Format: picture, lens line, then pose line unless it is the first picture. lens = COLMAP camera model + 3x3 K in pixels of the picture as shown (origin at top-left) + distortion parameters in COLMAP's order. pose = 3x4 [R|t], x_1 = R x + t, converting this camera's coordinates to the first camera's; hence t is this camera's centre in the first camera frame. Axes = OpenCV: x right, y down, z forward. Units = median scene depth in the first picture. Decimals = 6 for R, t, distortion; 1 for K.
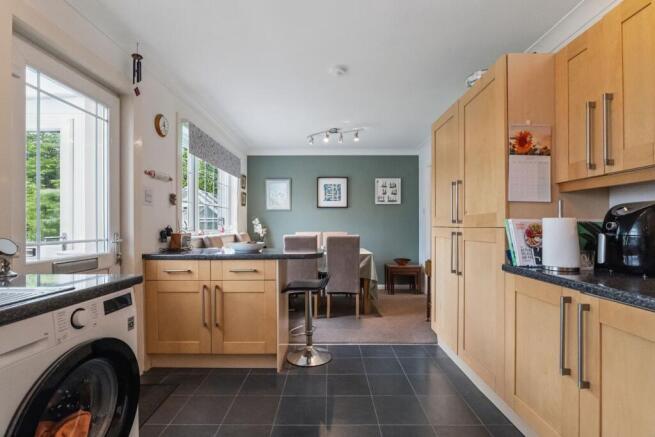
lens RADIAL K [[304.5, 0, 328.8], [0, 304.5, 223.2], [0, 0, 1]] dist [-0.008236, 0.000285]
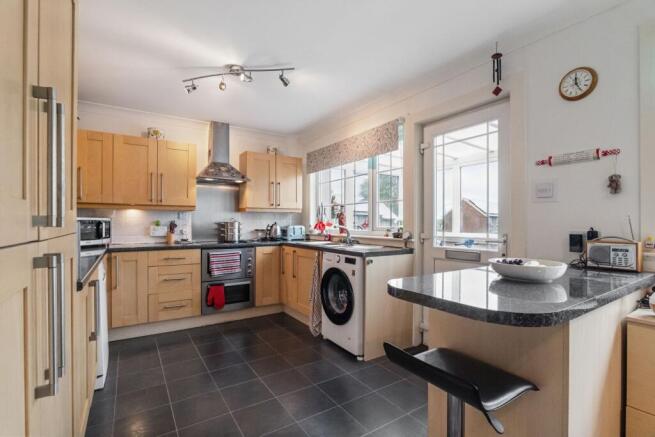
lens RADIAL K [[304.5, 0, 329.2], [0, 304.5, 219.6], [0, 0, 1]] dist [-0.008236, 0.000285]
pose [[-0.830047, -0.006651, -0.557654, 0.486848], [0.002229, 0.999881, -0.015243, -0.003264], [0.557689, -0.013896, -0.829934, 1.975869]]
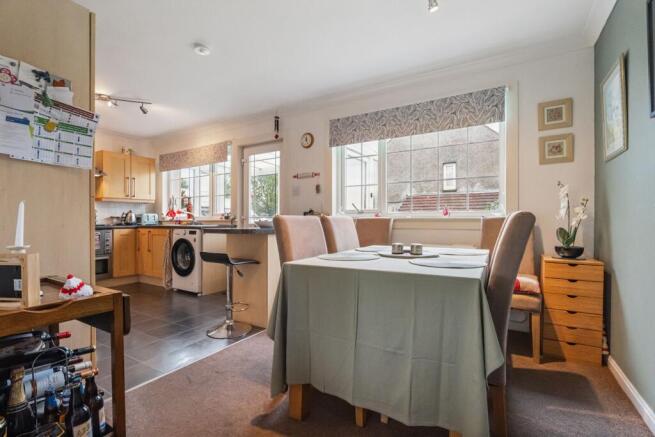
lens RADIAL K [[304.5, 0, 321.1], [0, 304.5, 219.7], [0, 0, 1]] dist [-0.008236, 0.000285]
pose [[-0.528221, -0.002259, -0.849104, 1.031401], [0.007494, 0.999945, -0.007323, 0.110514], [0.849074, -0.010232, -0.528175, 2.874541]]
